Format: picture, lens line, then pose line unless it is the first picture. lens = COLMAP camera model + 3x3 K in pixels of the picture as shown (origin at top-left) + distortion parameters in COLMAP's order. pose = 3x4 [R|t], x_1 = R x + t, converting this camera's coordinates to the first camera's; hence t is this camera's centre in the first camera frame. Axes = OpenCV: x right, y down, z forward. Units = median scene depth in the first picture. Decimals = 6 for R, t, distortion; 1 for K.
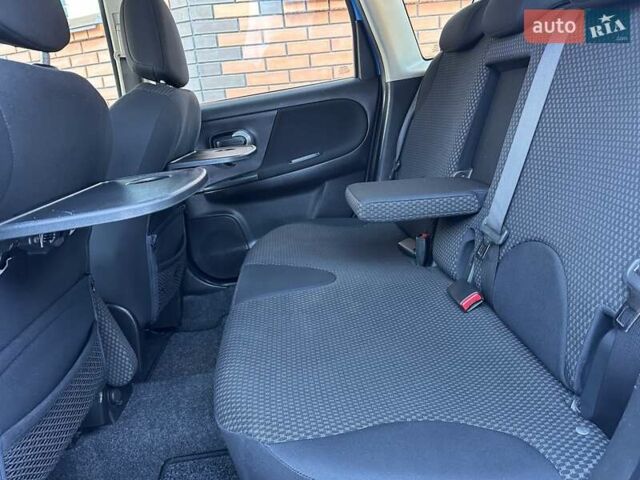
lens RADIAL K [[452.0, 0, 320.0], [0, 452.0, 240.0], [0, 0, 1]] dist [0.010856, -0.003921]
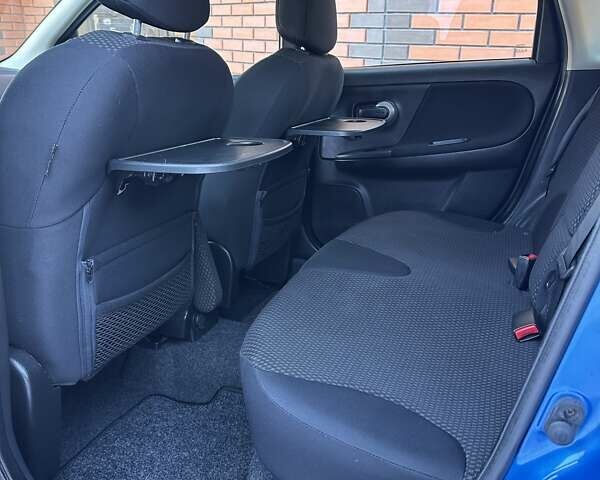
lens RADIAL K [[555.3, 0, 297.4], [0, 555.3, 248.1], [0, 0, 1]] dist [0.154603, -0.352244]
pose [[0.888826, 0.249844, -0.384145, 0.210552], [-0.227997, 0.968281, 0.102224, -0.028211], [0.397500, -0.003276, 0.917596, -0.161223]]
